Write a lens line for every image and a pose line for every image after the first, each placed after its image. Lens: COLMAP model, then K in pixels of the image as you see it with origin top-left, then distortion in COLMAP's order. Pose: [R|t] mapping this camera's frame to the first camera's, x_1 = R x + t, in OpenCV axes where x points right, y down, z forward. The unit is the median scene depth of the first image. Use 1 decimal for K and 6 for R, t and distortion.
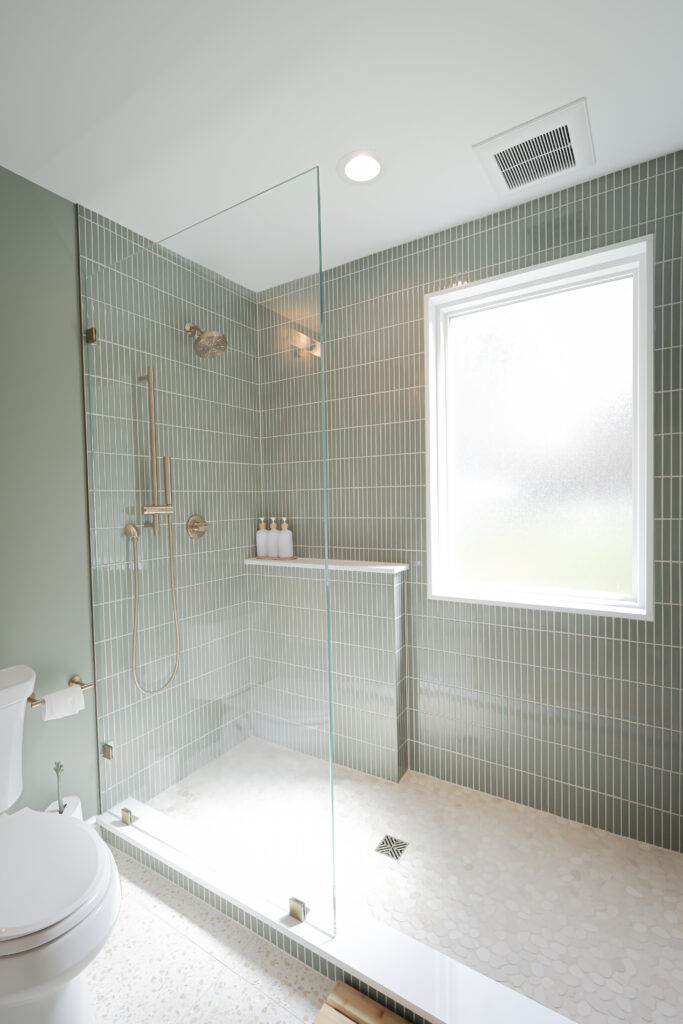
lens RADIAL K [[474.9, 0, 343.6], [0, 474.9, 515.2], [0, 0, 1]] dist [-0.002518, 0.000280]
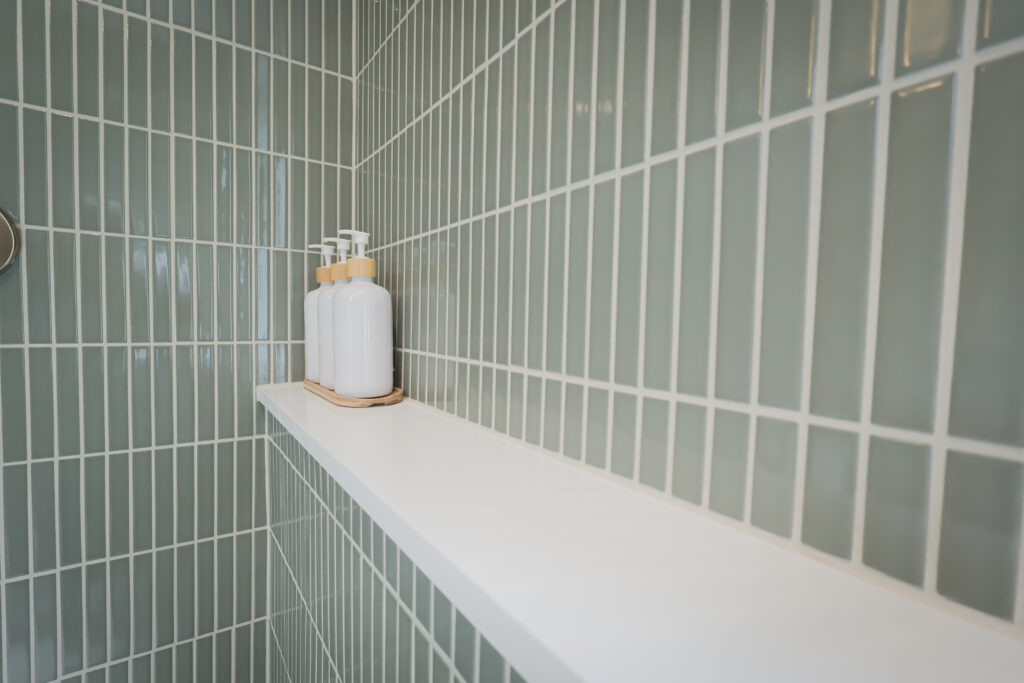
lens RADIAL K [[476.2, 0, 512.0], [0, 476.2, 341.5], [0, 0, 1]] dist [0.002409, 0.000047]
pose [[0.925378, 0.056691, -0.374782, 0.058896], [-0.054644, 0.998376, 0.016096, 0.068575], [0.375086, 0.005585, 0.926973, 1.017457]]
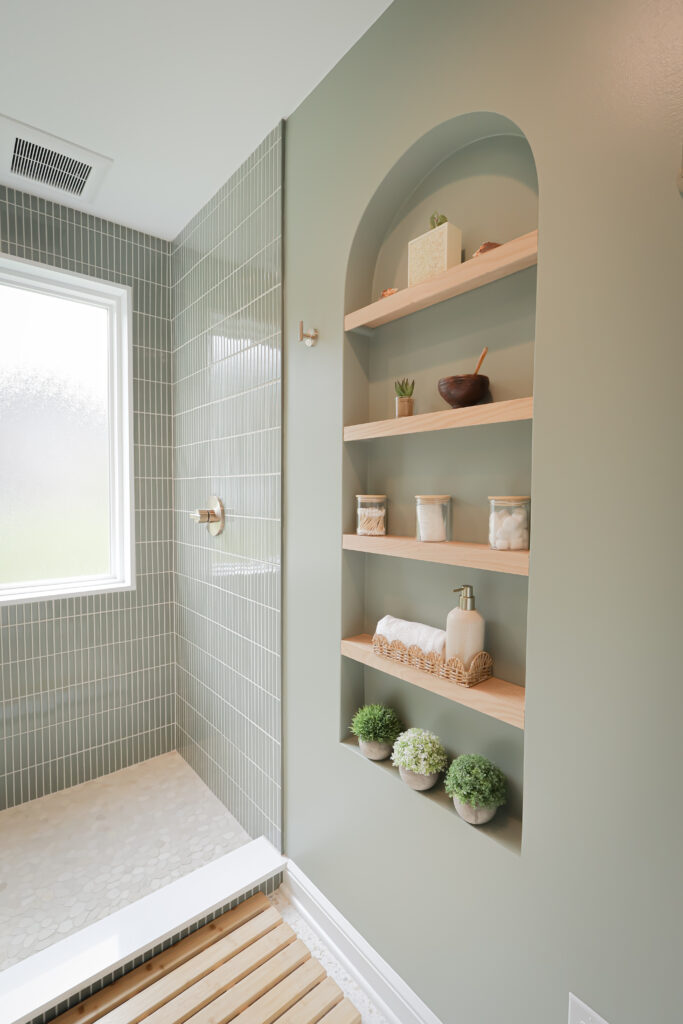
lens RADIAL K [[474.9, 0, 343.6], [0, 474.9, 515.2], [0, 0, 1]] dist [-0.002518, 0.000280]
pose [[0.305719, -0.024800, 0.951799, -0.335398], [0.019042, 0.999620, 0.019930, 0.005933], [-0.951931, 0.012031, 0.306076, 0.057764]]
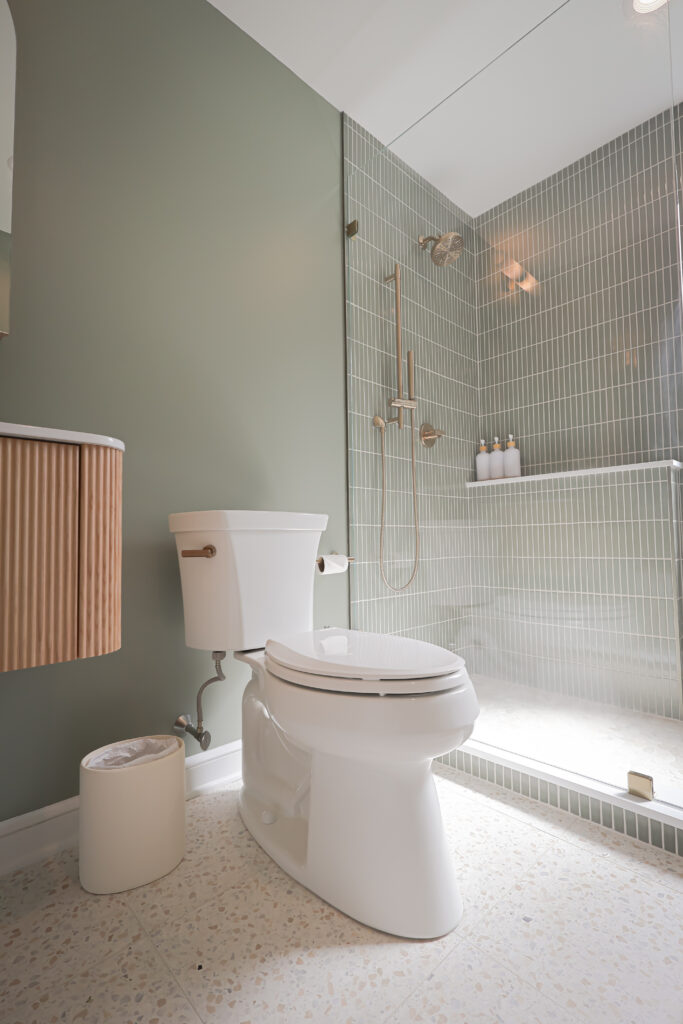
lens RADIAL K [[474.9, 0, 343.6], [0, 474.9, 515.2], [0, 0, 1]] dist [-0.002518, 0.000280]
pose [[0.968902, -0.000895, -0.247445, -0.270714], [-0.017564, 0.997223, -0.072379, 0.299152], [0.246823, 0.074475, 0.966195, 0.032115]]
